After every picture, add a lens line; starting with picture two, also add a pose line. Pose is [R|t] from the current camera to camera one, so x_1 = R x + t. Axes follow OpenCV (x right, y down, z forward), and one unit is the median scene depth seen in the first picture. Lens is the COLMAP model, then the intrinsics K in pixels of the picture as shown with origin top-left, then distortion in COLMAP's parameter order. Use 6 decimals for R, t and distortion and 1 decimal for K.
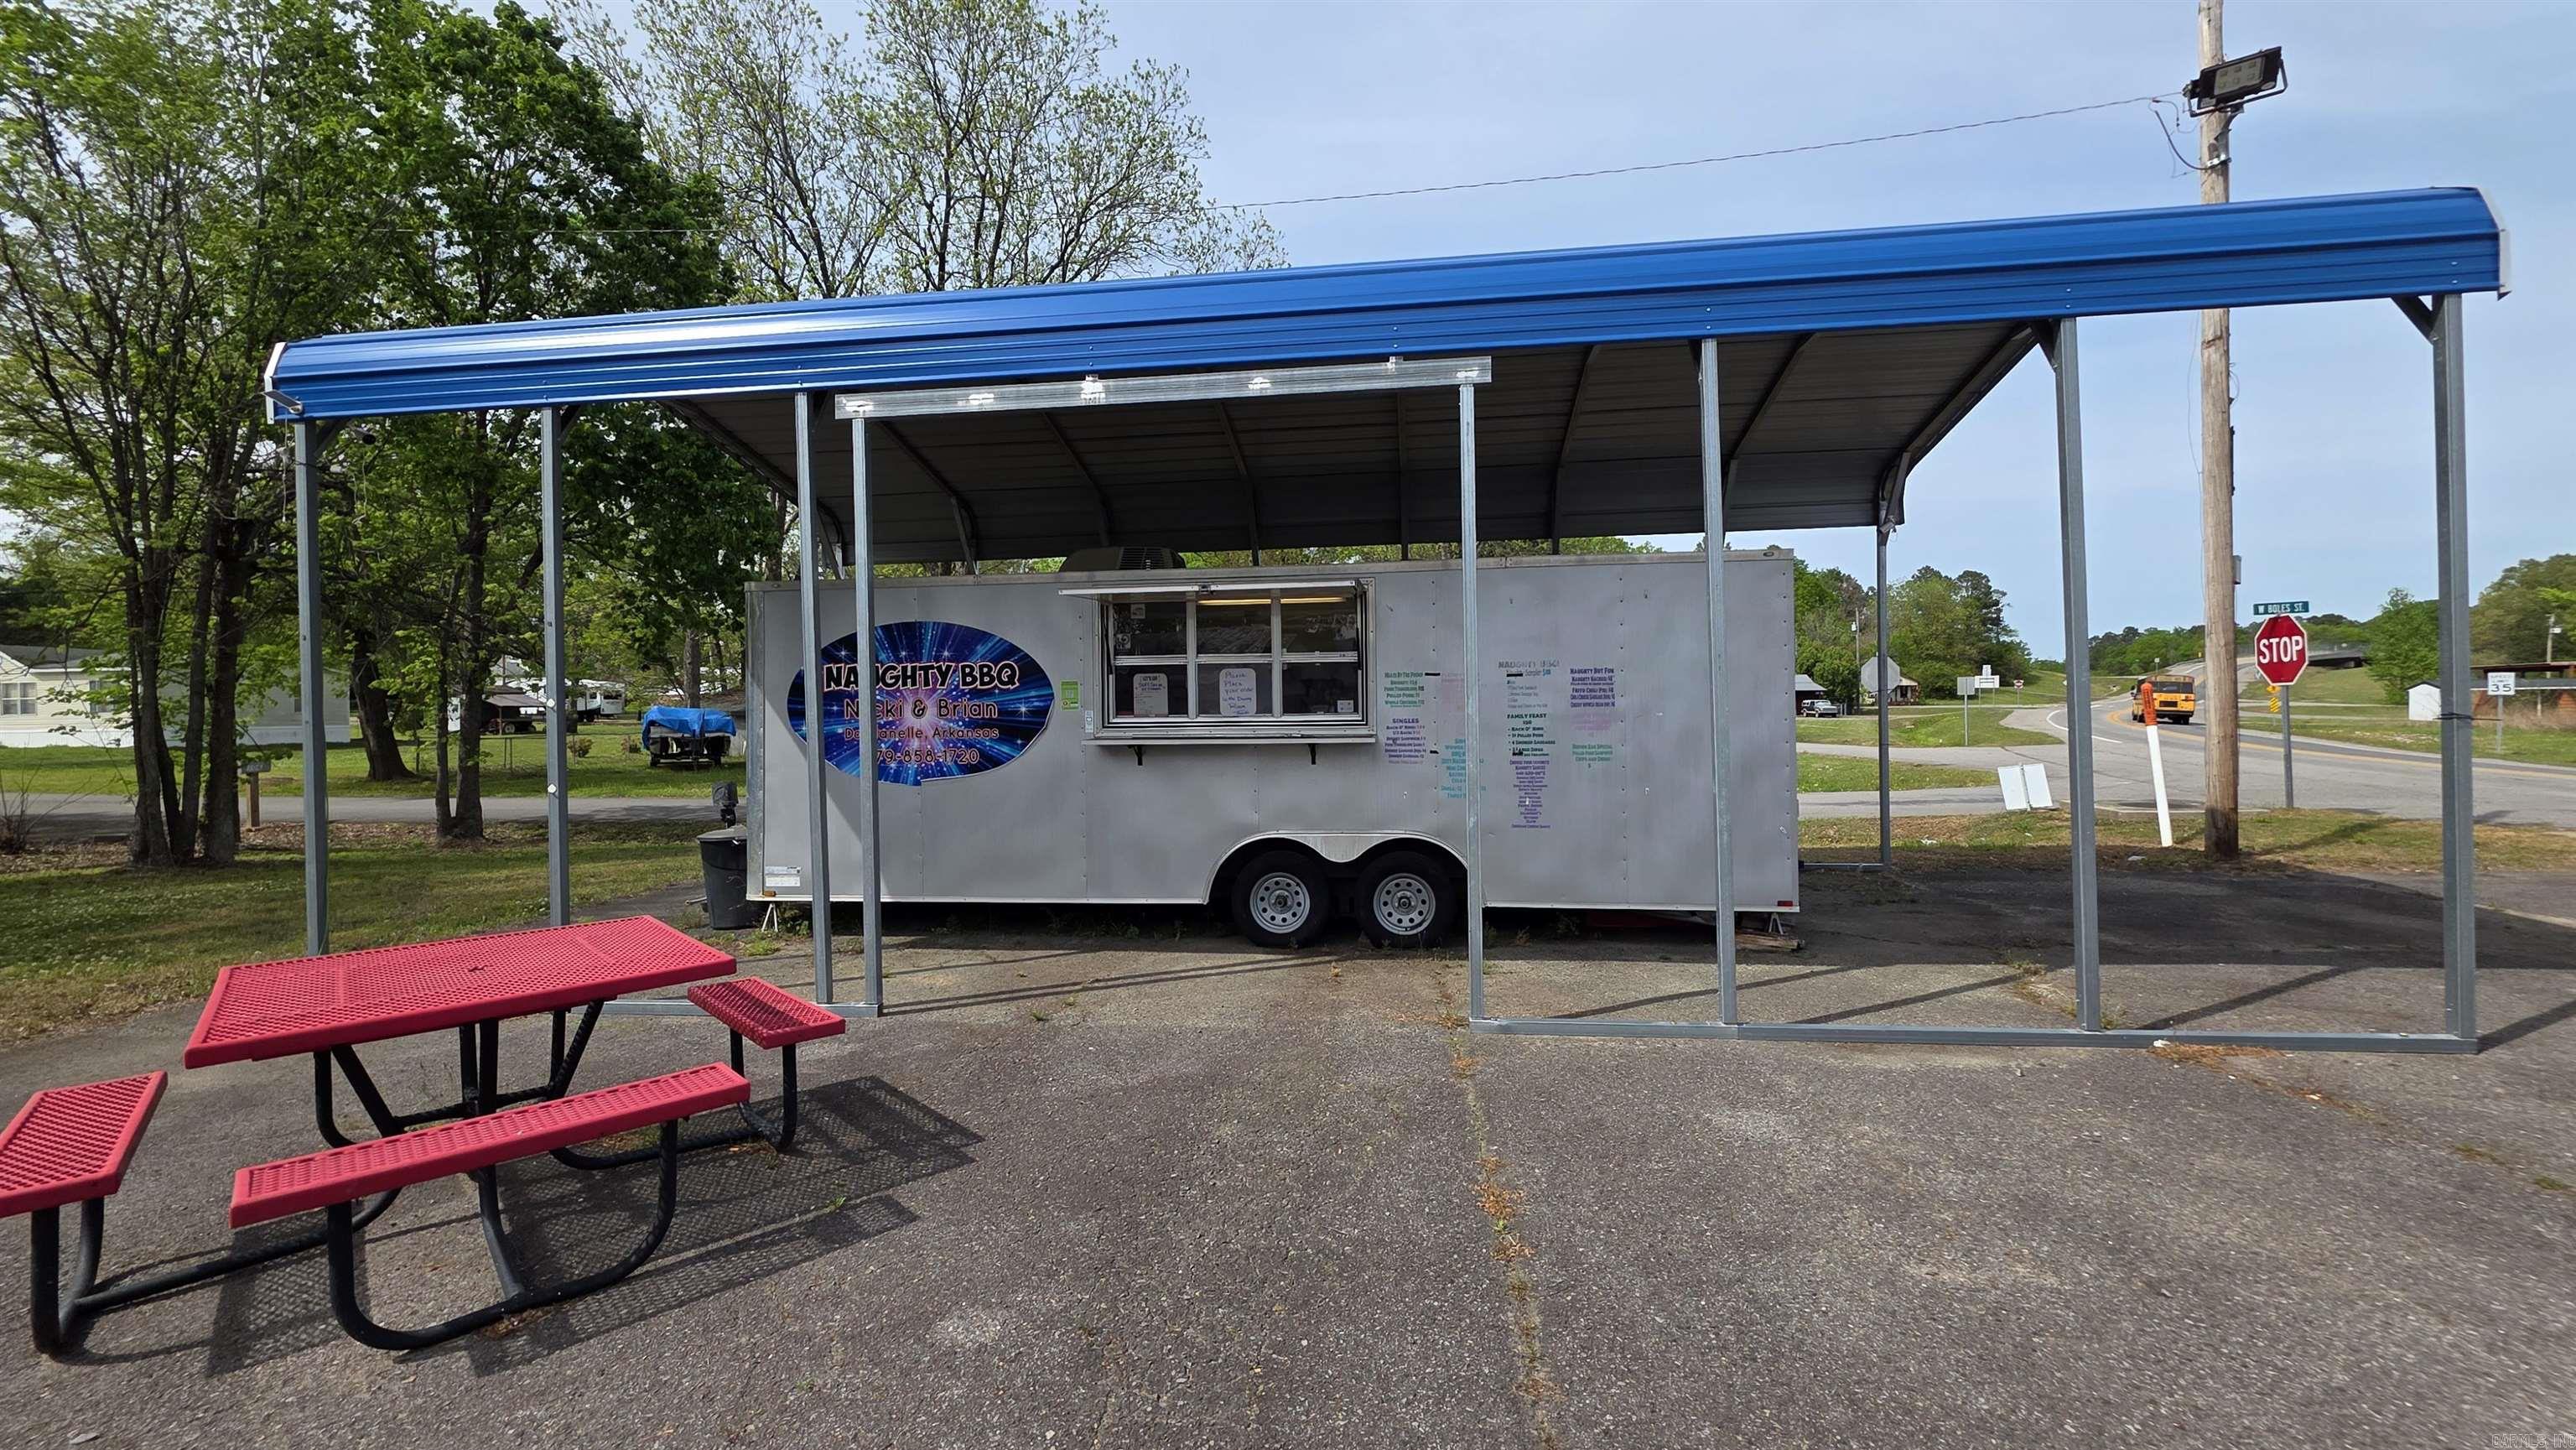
lens RADIAL K [[1032.4, 0, 1286.3], [0, 1032.4, 720.0], [0, 0, 1]] dist [0.003958, 0.000303]
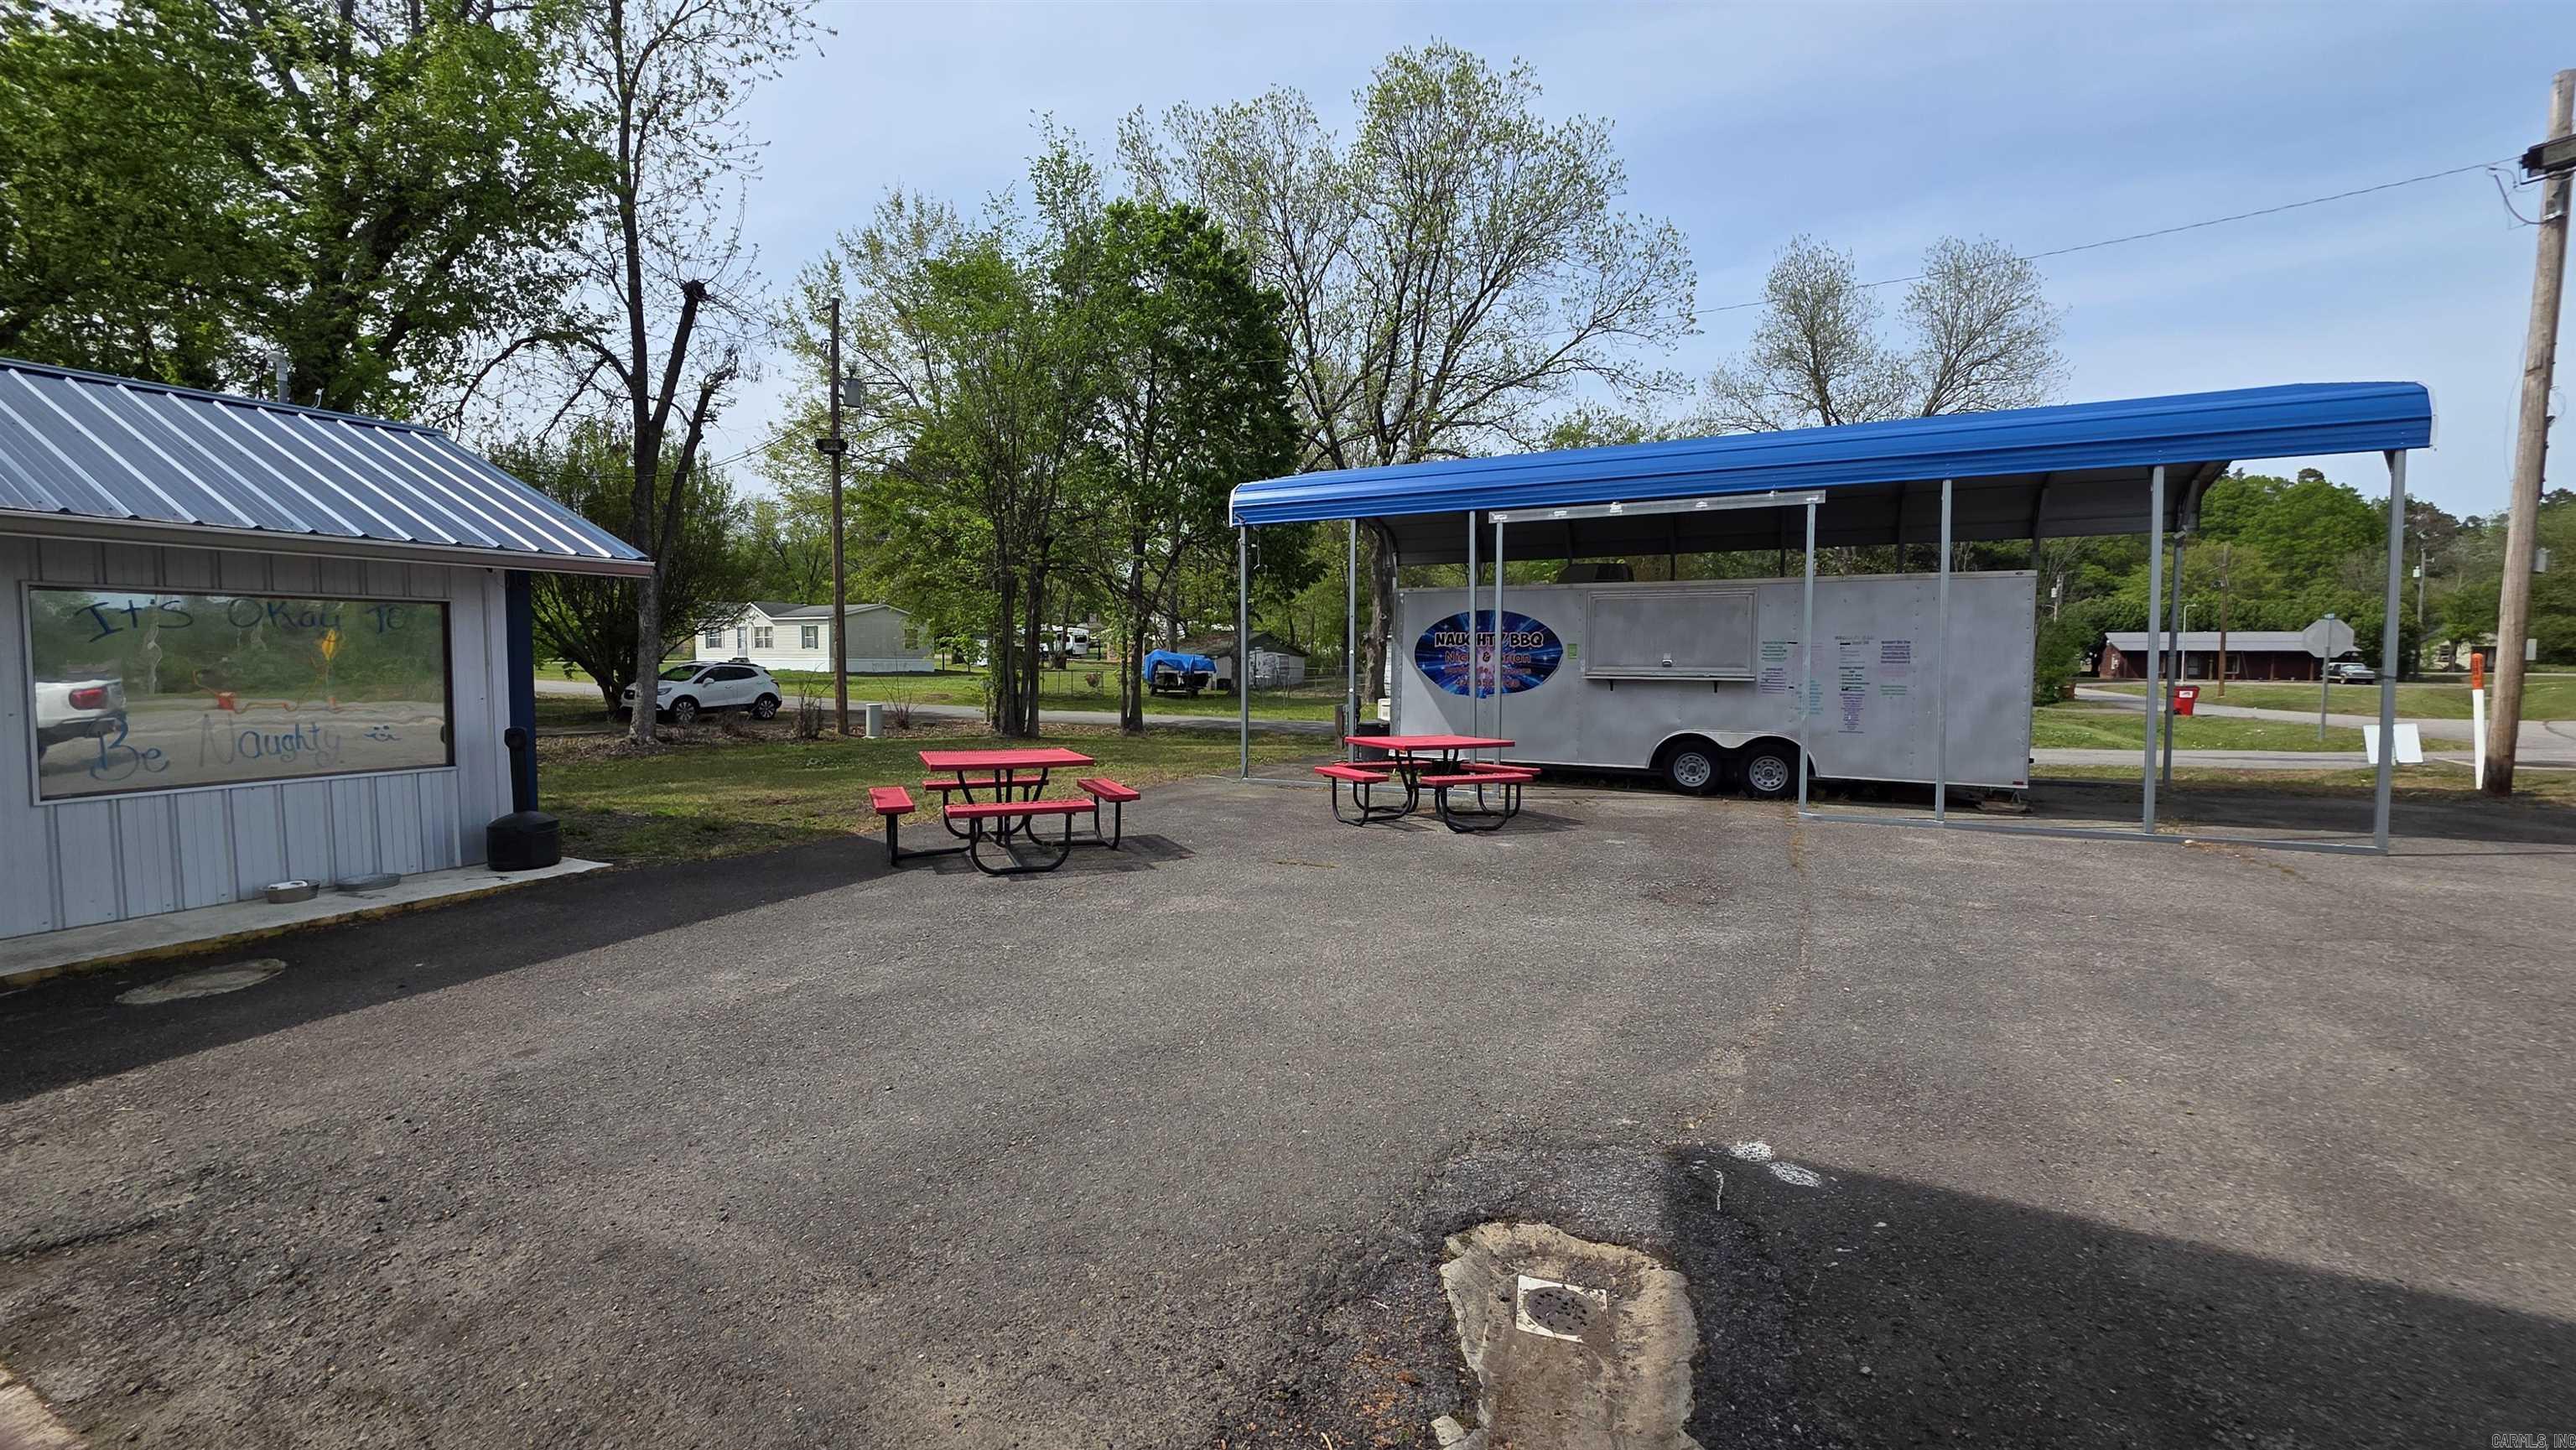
lens RADIAL K [[1032.4, 0, 1280.0], [0, 1032.4, 722.6], [0, 0, 1]] dist [0.003958, 0.000303]
pose [[0.940362, 0.039259, -0.337903, -0.074866], [-0.021547, 0.998198, 0.056010, 0.011087], [0.339493, -0.045389, 0.939513, -0.910666]]
